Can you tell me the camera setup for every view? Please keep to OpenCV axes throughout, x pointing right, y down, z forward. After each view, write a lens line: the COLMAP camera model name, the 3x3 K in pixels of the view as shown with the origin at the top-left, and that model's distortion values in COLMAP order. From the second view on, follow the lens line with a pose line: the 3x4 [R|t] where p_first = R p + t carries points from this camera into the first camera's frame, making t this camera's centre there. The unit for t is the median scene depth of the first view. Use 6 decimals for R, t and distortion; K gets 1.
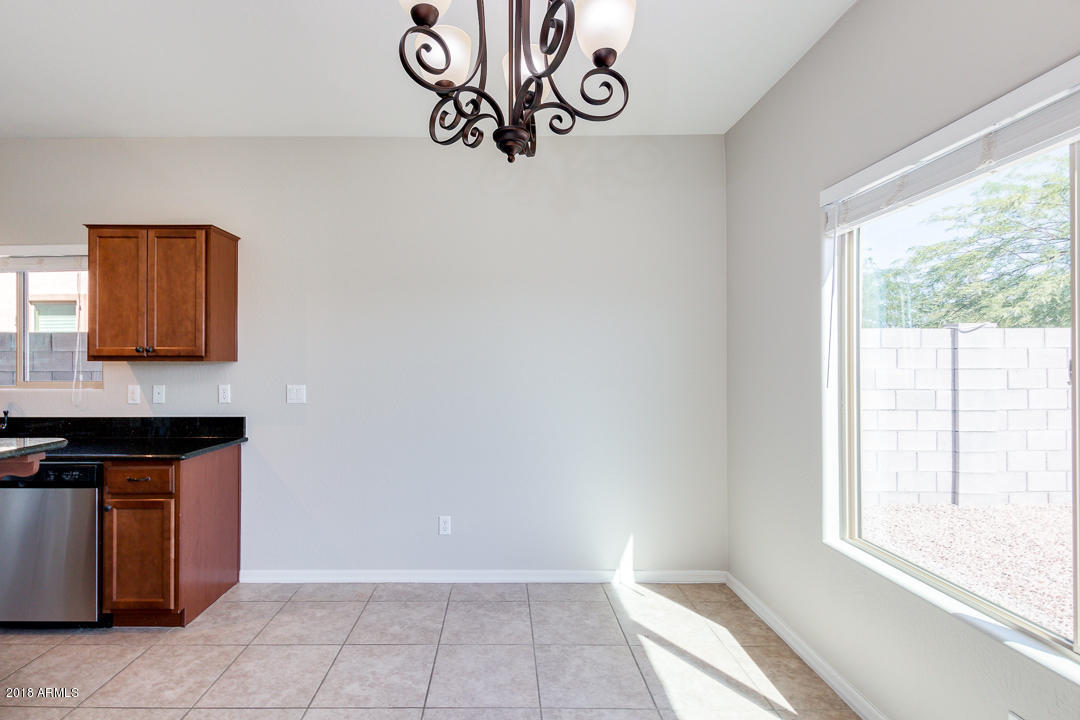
lens RADIAL K [[507.5, 0, 520.2], [0, 507.5, 374.5], [0, 0, 1]] dist [0.000980, -0.000134]
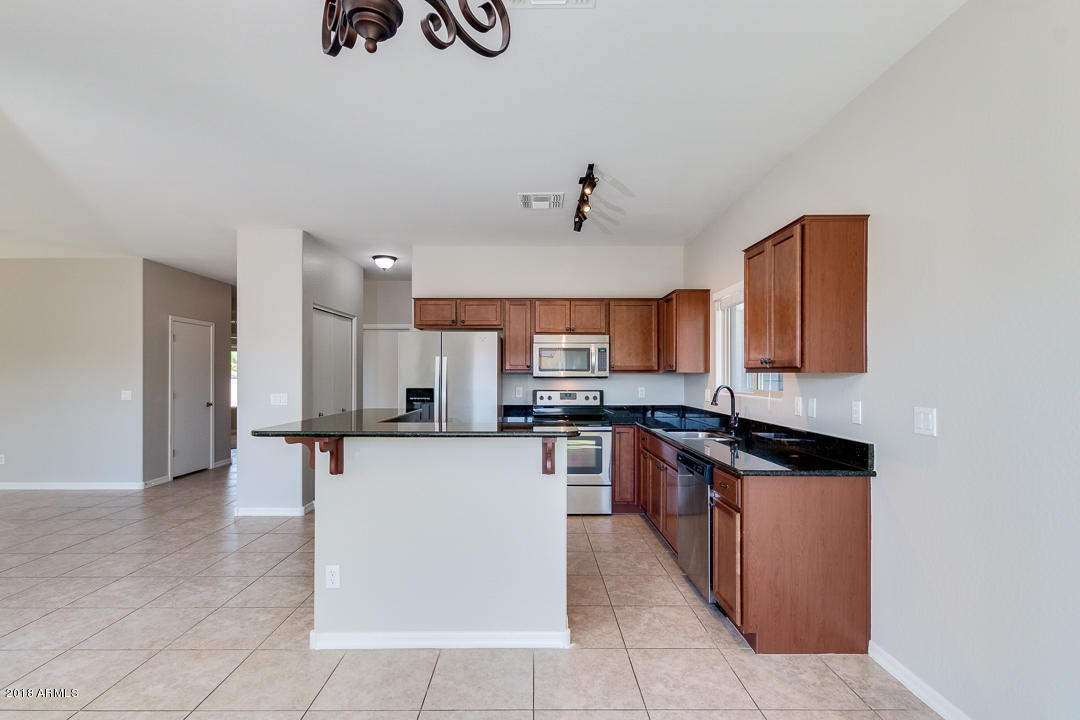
lens RADIAL K [[507.5, 0, 520.2], [0, 507.5, 374.5], [0, 0, 1]] dist [0.000980, -0.000134]
pose [[-0.033070, 0.003851, -0.999446, 0.279431], [-0.019180, 0.999806, 0.004487, -0.017968], [0.999269, 0.019318, -0.032989, 0.543828]]
